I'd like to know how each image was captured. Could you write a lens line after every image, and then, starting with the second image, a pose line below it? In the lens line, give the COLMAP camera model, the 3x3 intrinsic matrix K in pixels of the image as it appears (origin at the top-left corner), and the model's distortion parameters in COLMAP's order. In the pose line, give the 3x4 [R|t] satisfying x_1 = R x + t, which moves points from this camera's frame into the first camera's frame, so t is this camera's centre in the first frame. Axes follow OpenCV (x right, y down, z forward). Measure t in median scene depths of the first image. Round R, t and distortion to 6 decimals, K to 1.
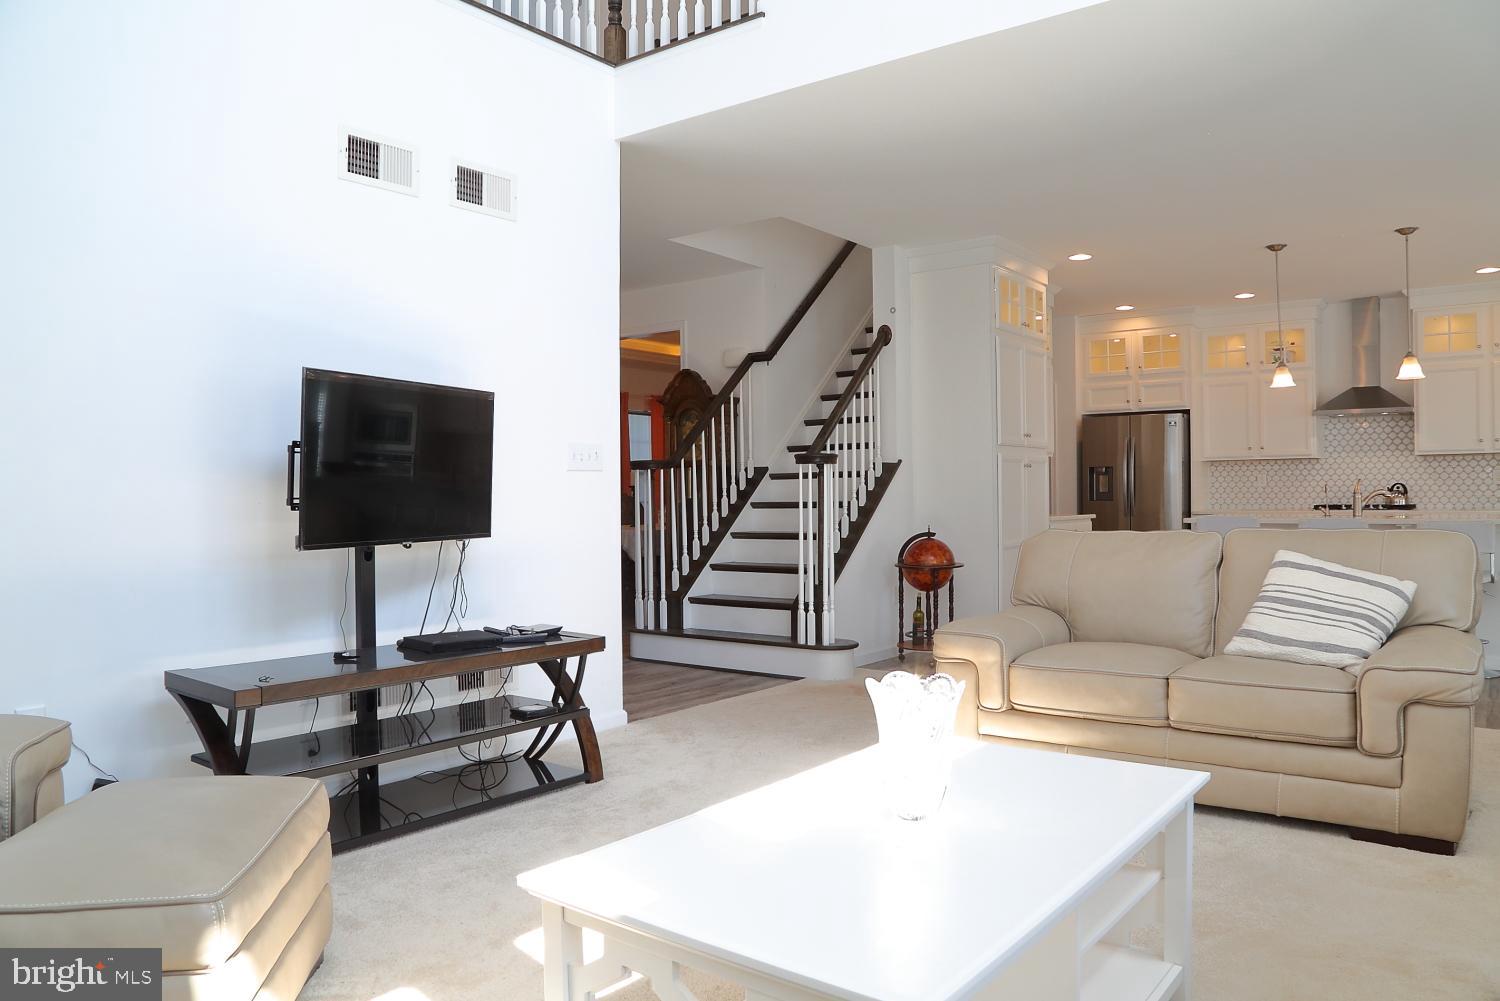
lens RADIAL K [[1044.5, 0, 750.0], [0, 1044.5, 500.5], [0, 0, 1]] dist [-0.120527, 0.067990]
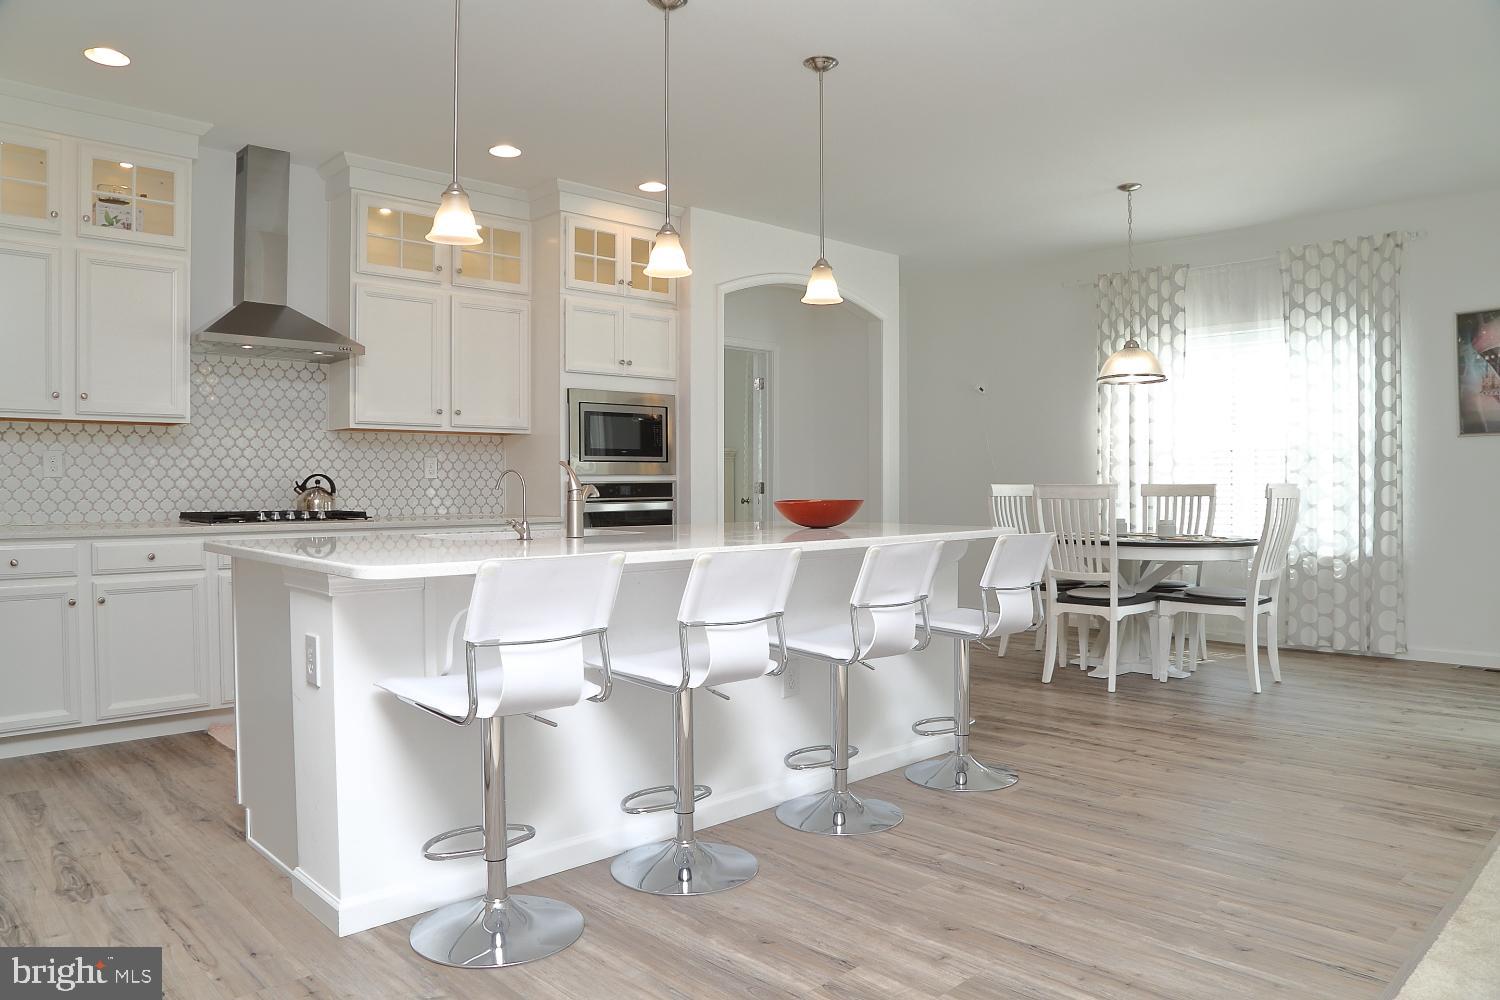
lens RADIAL K [[1023.1, 0, 748.8], [0, 1023.1, 497.7], [0, 0, 1]] dist [-0.118887, 0.063135]
pose [[0.156764, -0.001446, 0.987635, 0.125267], [0.003336, 0.999994, 0.000934, -0.004105], [-0.987630, 0.003149, 0.156768, 0.809311]]
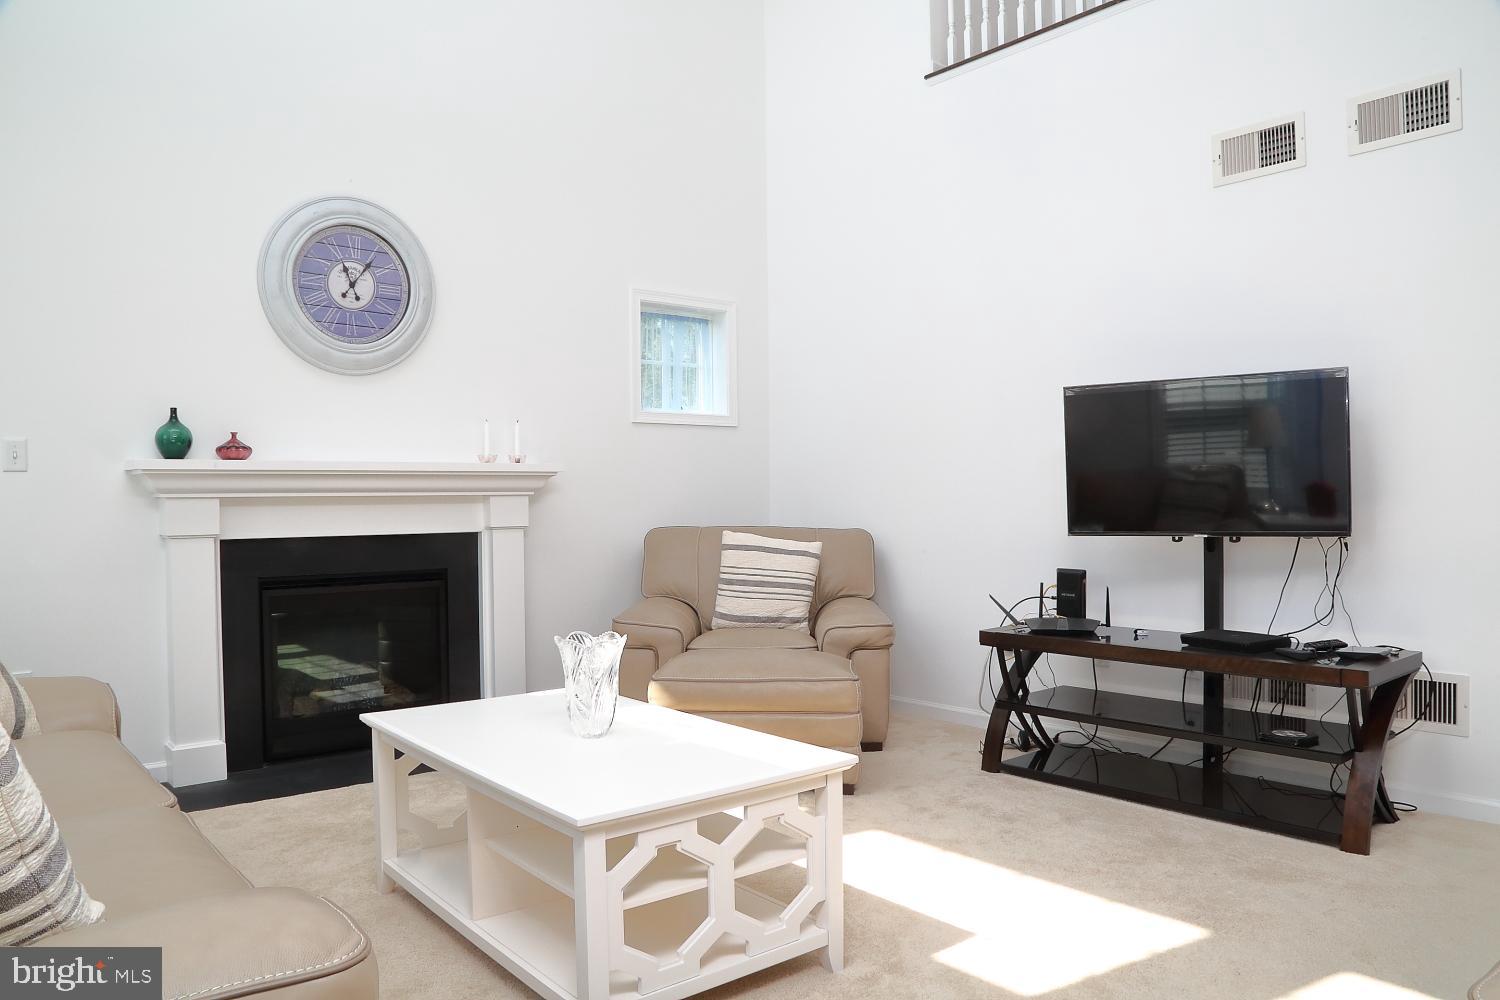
lens RADIAL K [[1044.5, 0, 750.0], [0, 1044.5, 500.0], [0, 0, 1]] dist [-0.120527, 0.067990]
pose [[-0.233798, 0.016963, -0.972137, 0.396991], [0.013917, 0.999804, 0.014099, -0.008764], [0.972186, -0.010233, -0.233988, 0.406760]]
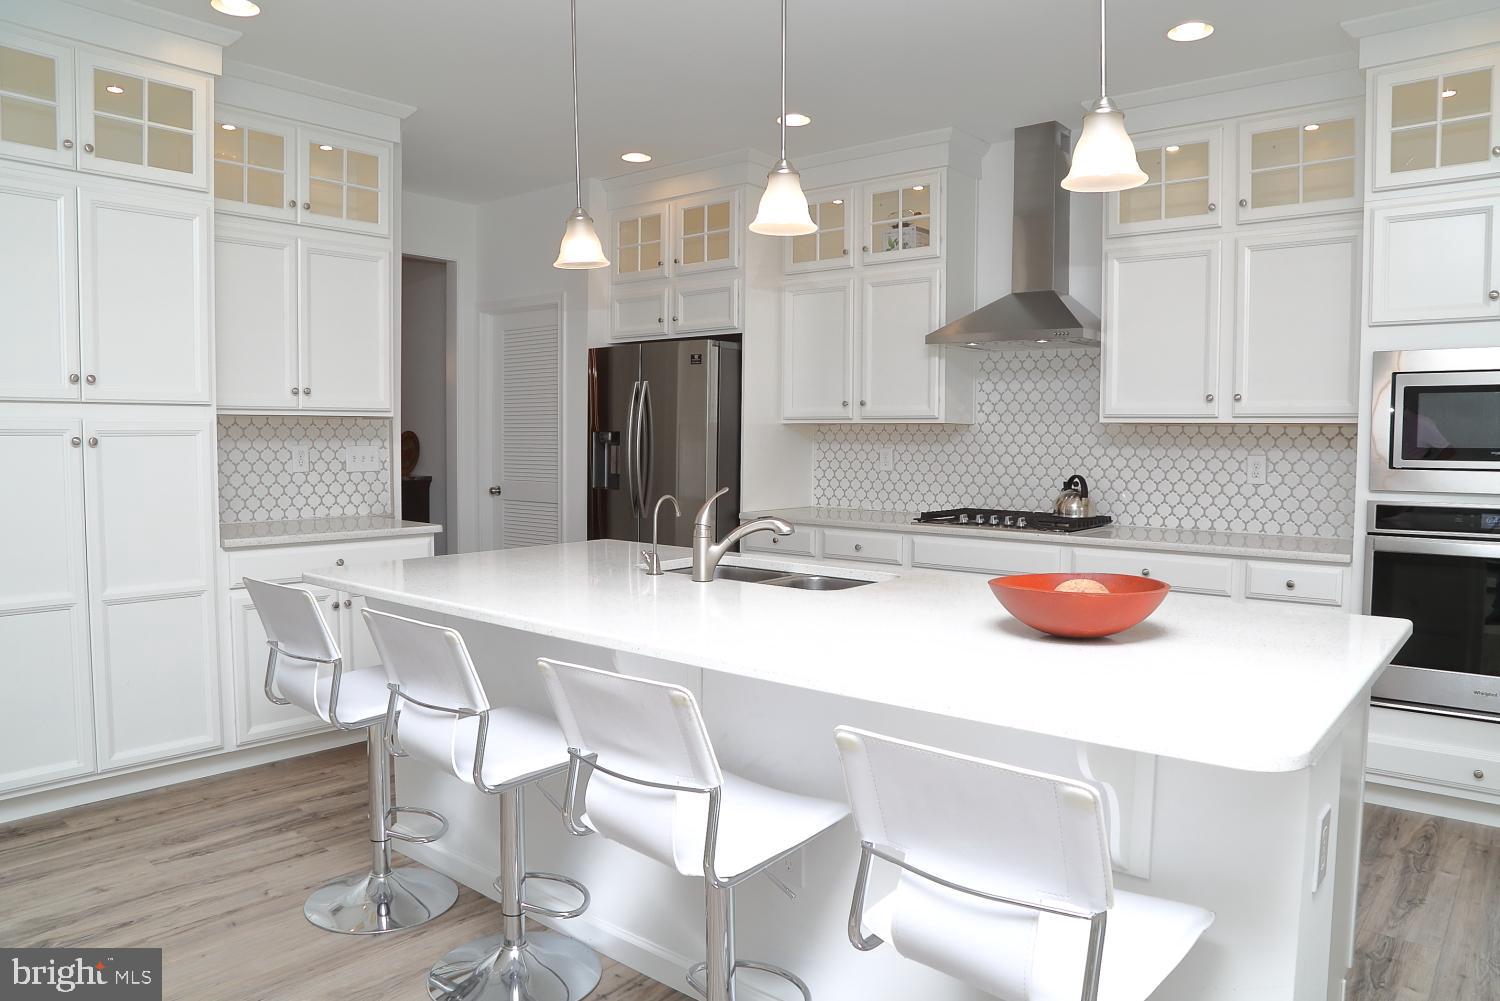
lens RADIAL K [[1023.1, 0, 748.8], [0, 1023.1, 498.2], [0, 0, 1]] dist [-0.118887, 0.063135]
pose [[0.998627, 0.021144, -0.047936, 0.615421], [-0.018389, 0.998194, 0.057194, -0.040156], [0.049059, -0.056234, 0.997212, 0.570157]]
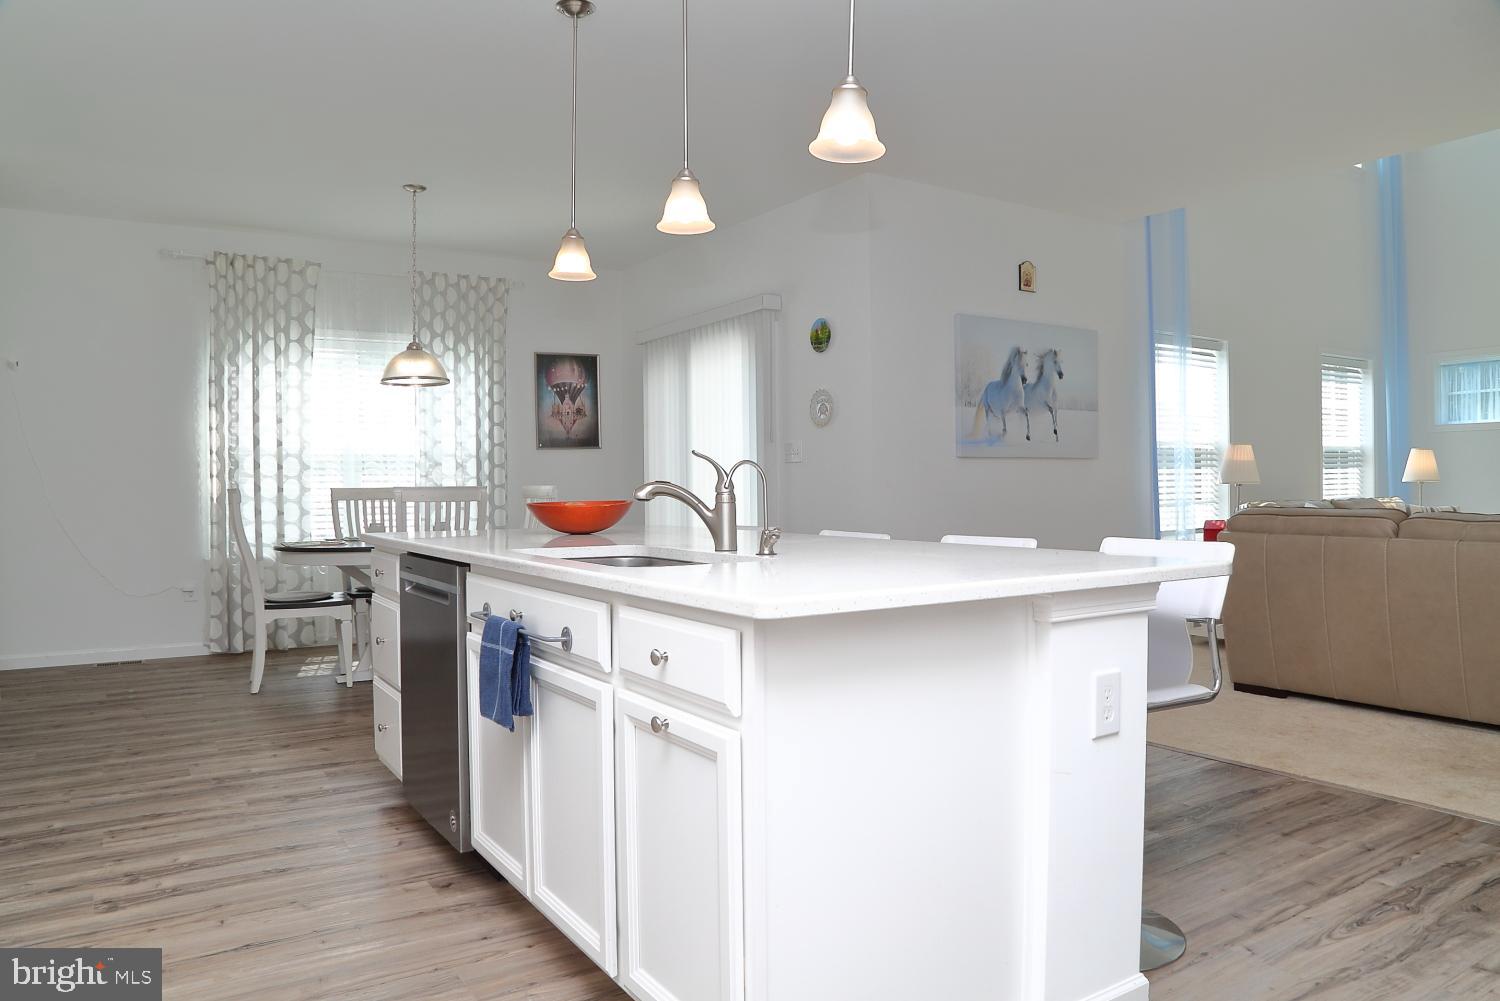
lens RADIAL K [[1034.7, 0, 746.7], [0, 1034.7, 500.6], [0, 0, 1]] dist [-0.120382, 0.068461]
pose [[-0.941403, 0.015396, 0.336932, 0.446688], [0.021480, 0.999666, 0.014338, -0.008213], [-0.336599, 0.020735, -0.941420, 1.310054]]
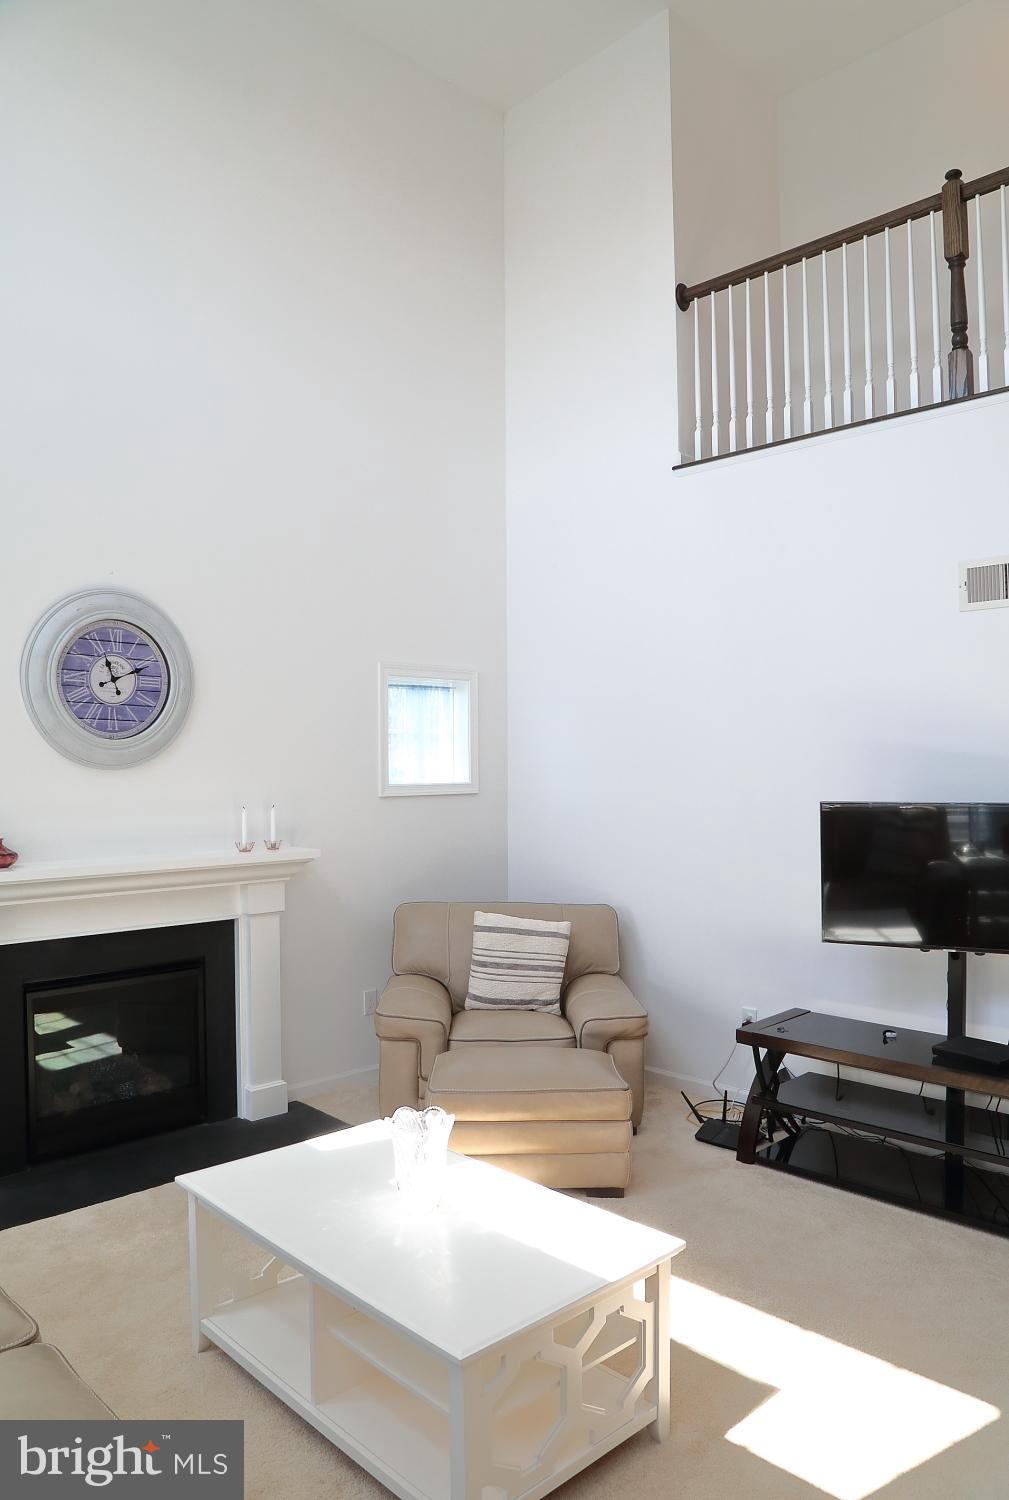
lens RADIAL K [[1035.7, 0, 504.5], [0, 1035.7, 750.0], [0, 0, 1]] dist [-0.128733, 0.057555]
pose [[-0.155627, 0.000040, -0.987816, 0.416607], [0.006859, 0.999976, -0.001040, -0.092197], [0.987792, -0.006937, -0.155623, 0.353466]]
